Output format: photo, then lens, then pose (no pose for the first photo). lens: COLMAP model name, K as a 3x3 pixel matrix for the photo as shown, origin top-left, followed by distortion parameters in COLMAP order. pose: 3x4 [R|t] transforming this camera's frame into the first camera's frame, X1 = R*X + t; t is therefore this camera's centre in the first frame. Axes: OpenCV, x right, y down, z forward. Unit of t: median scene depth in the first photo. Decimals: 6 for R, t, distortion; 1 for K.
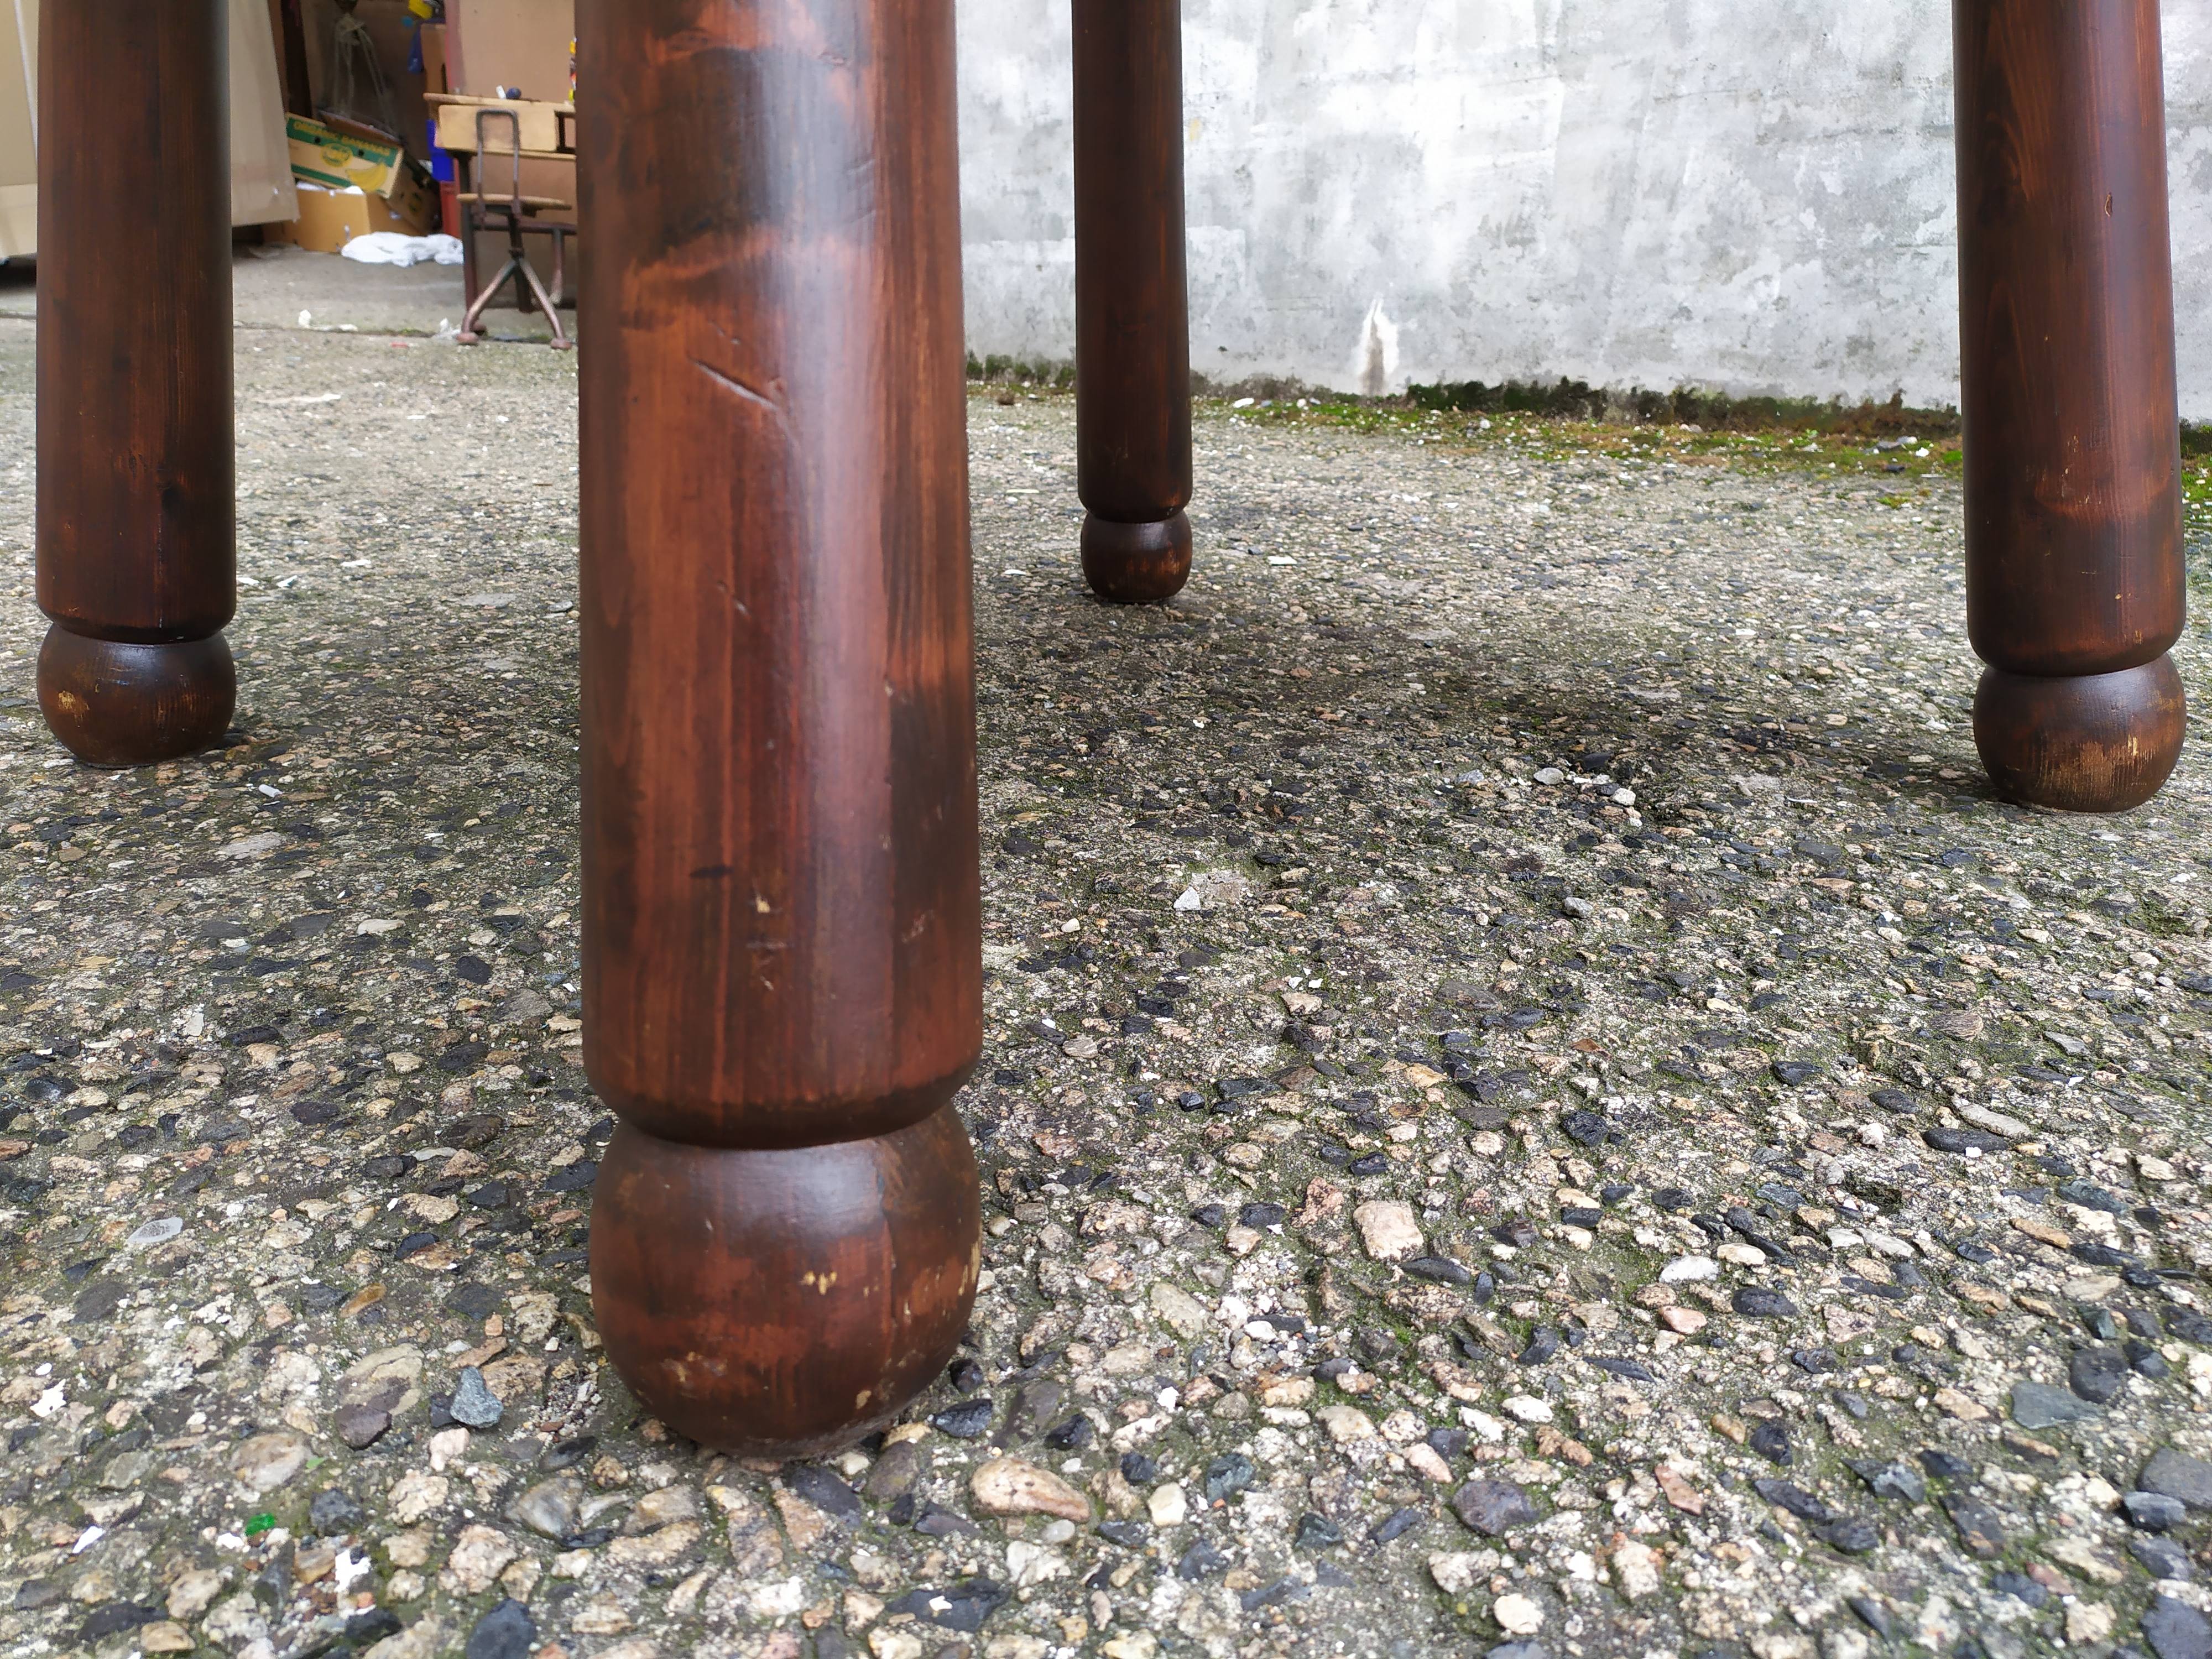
lens RADIAL K [[1668.2, 0, 1111.7], [0, 1668.2, 827.2], [0, 0, 1]] dist [0.055444, -0.054411]
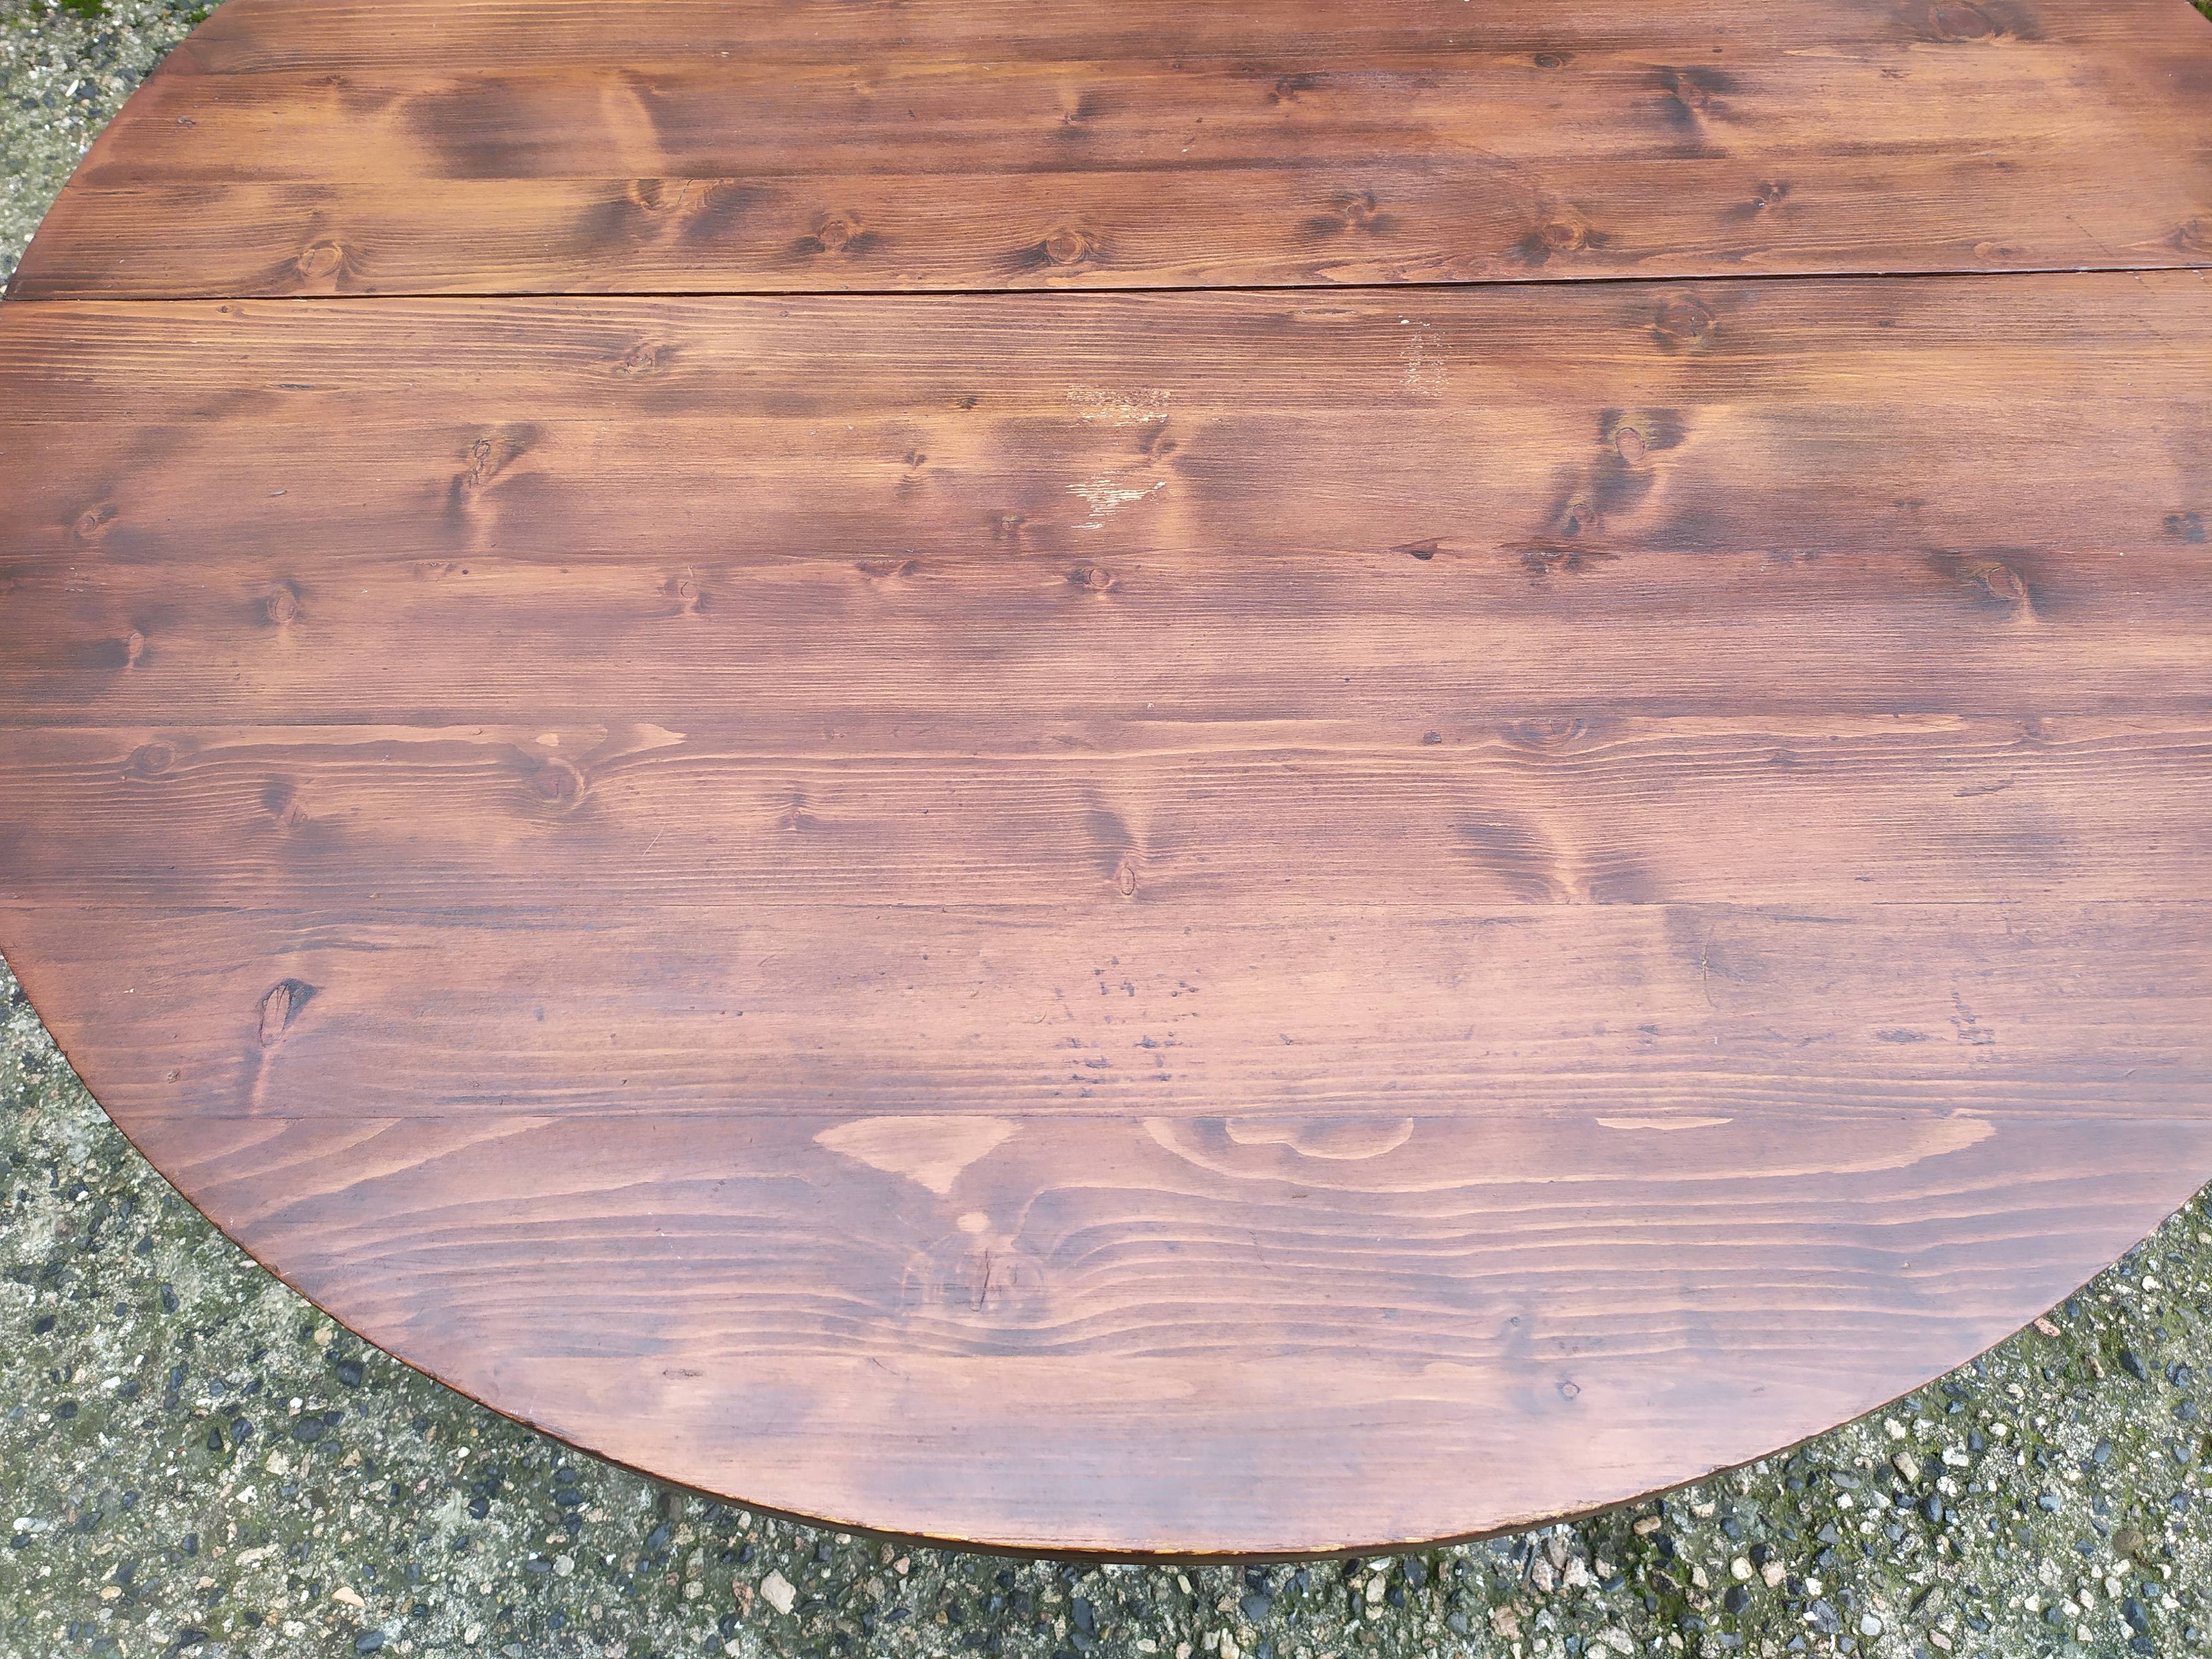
lens RADIAL K [[1668.2, 0, 1104.1], [0, 1668.2, 825.3], [0, 0, 1]] dist [0.055444, -0.054411]
pose [[0.704596, -0.624326, 0.337286, 0.232061], [0.249854, 0.663147, 0.705555, -1.292823], [-0.664166, -0.412860, 0.623241, -0.201820]]
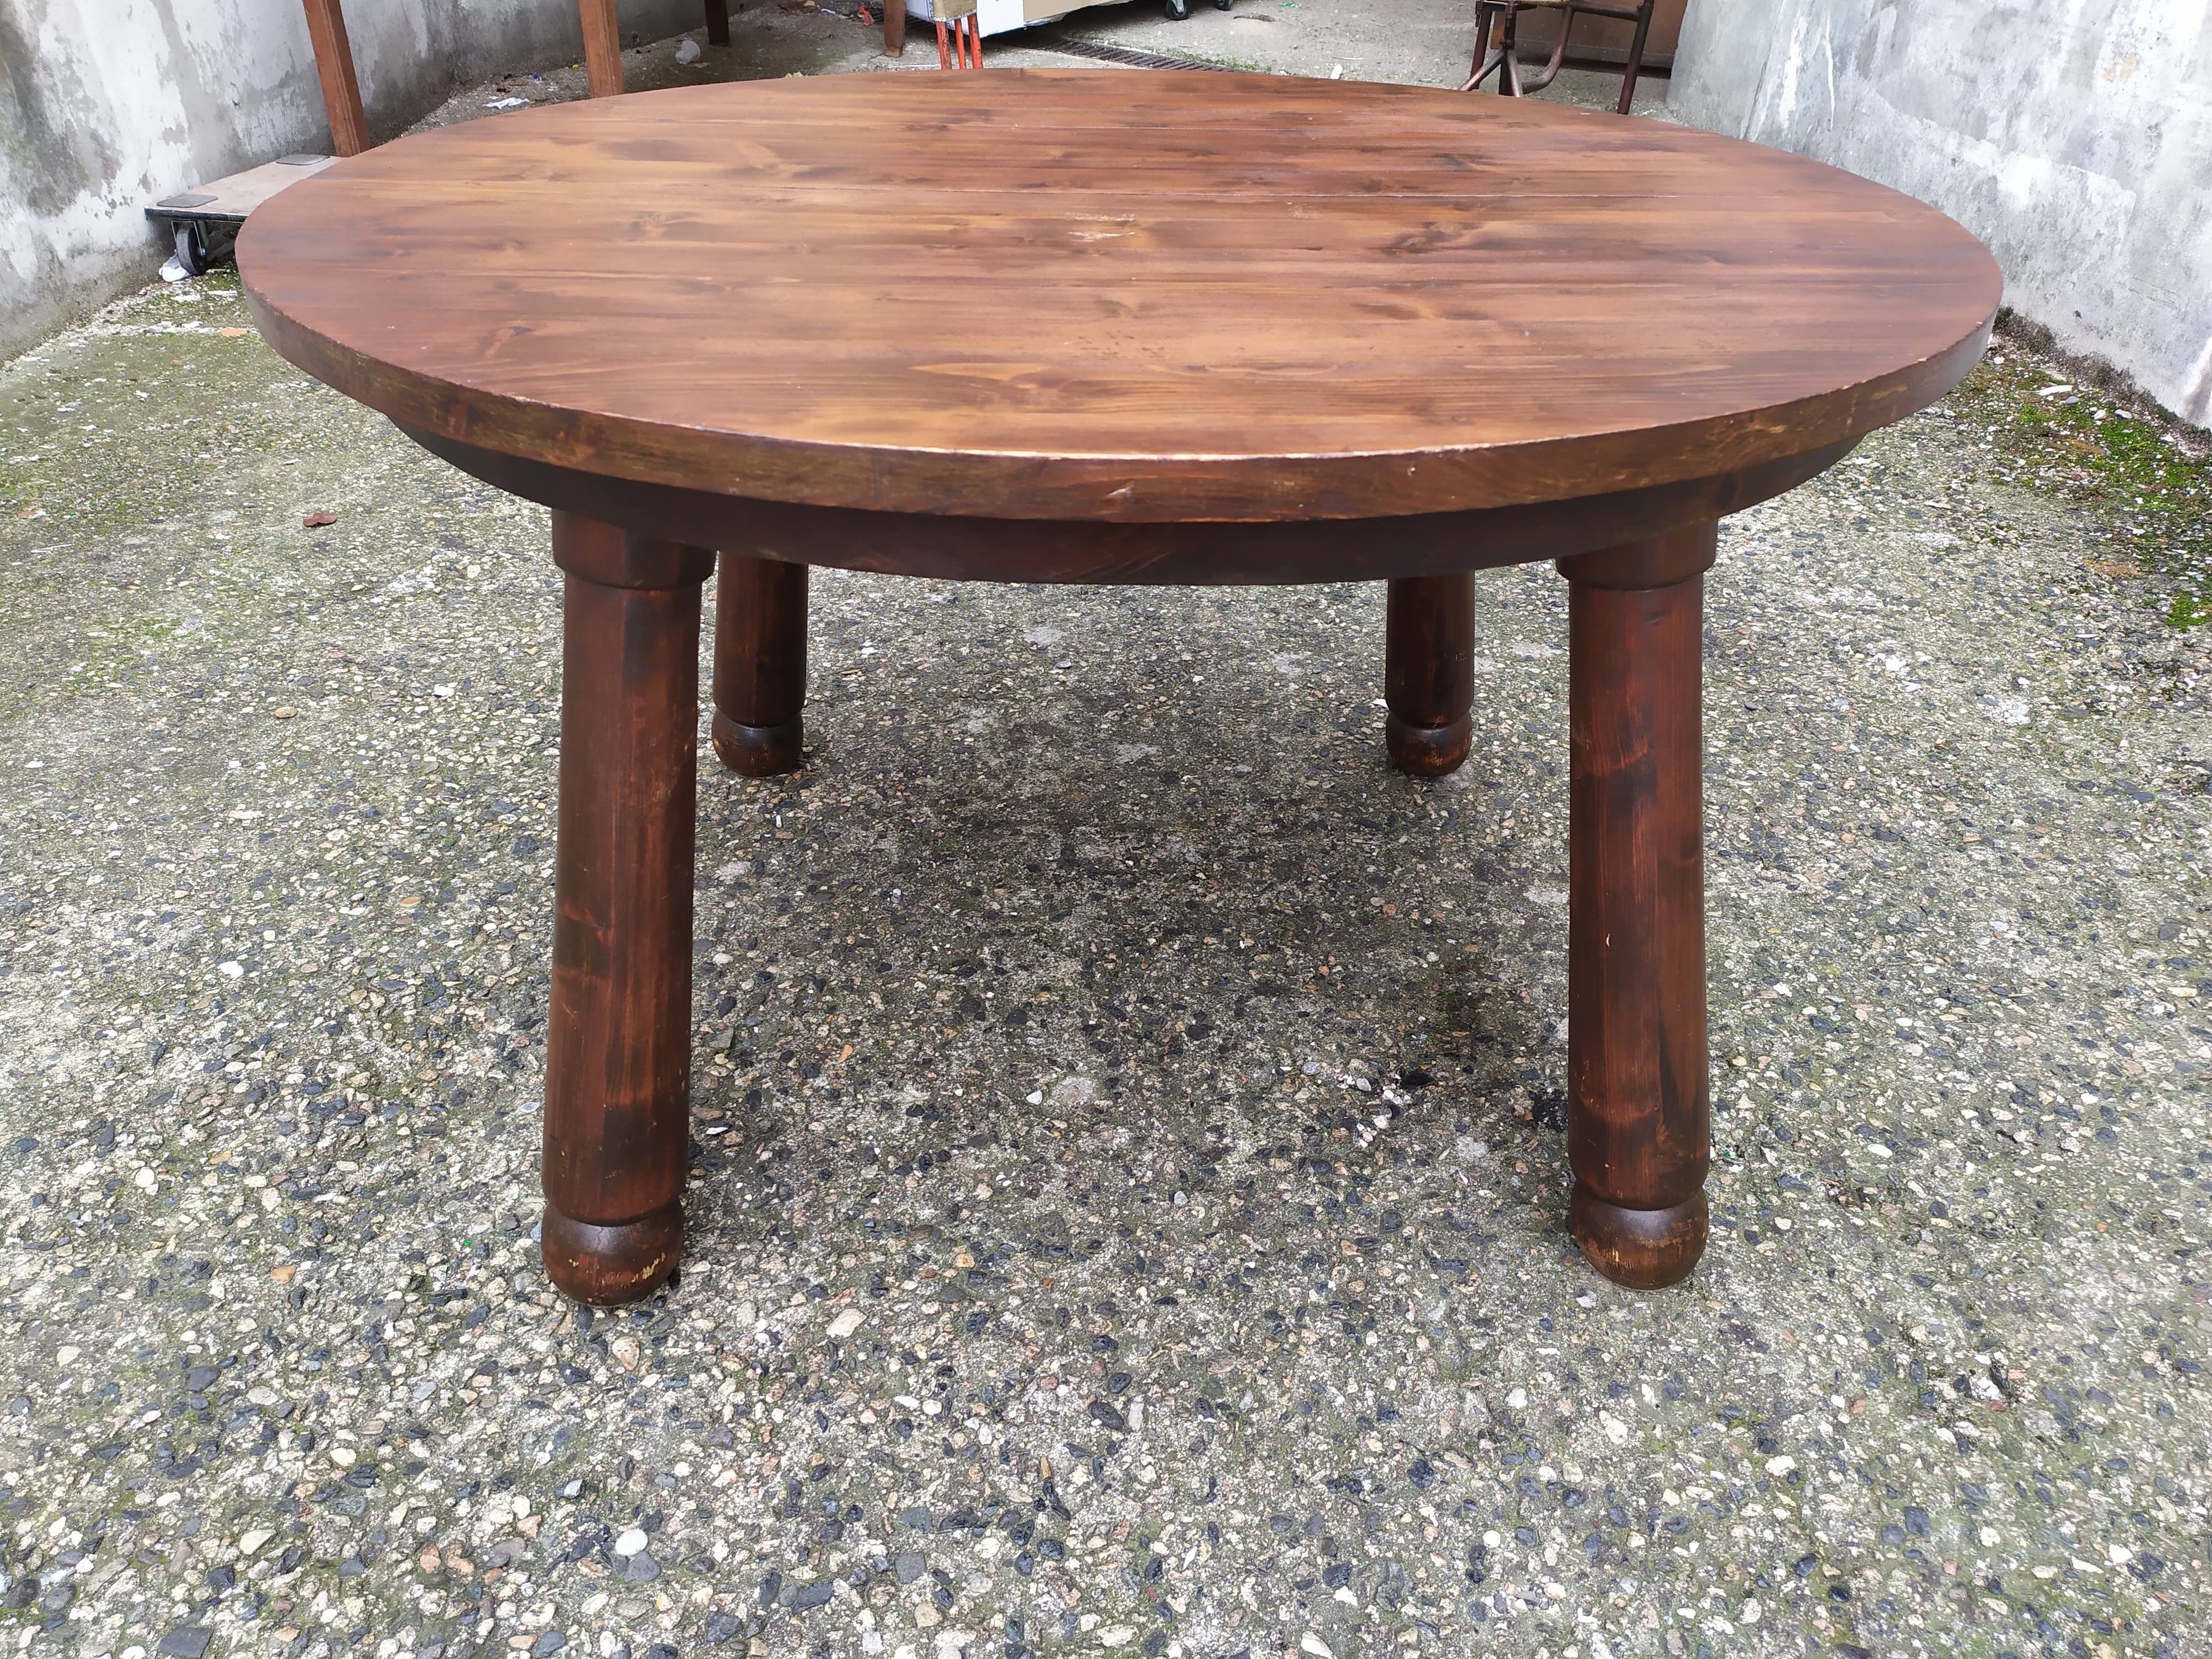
lens RADIAL K [[1668.2, 0, 1108.8], [0, 1668.2, 812.6], [0, 0, 1]] dist [0.055444, -0.054411]
pose [[0.793454, 0.331840, -0.510208, 0.936204], [-0.213719, 0.936818, 0.276941, -0.770159], [0.569872, -0.110698, 0.814243, -0.424105]]
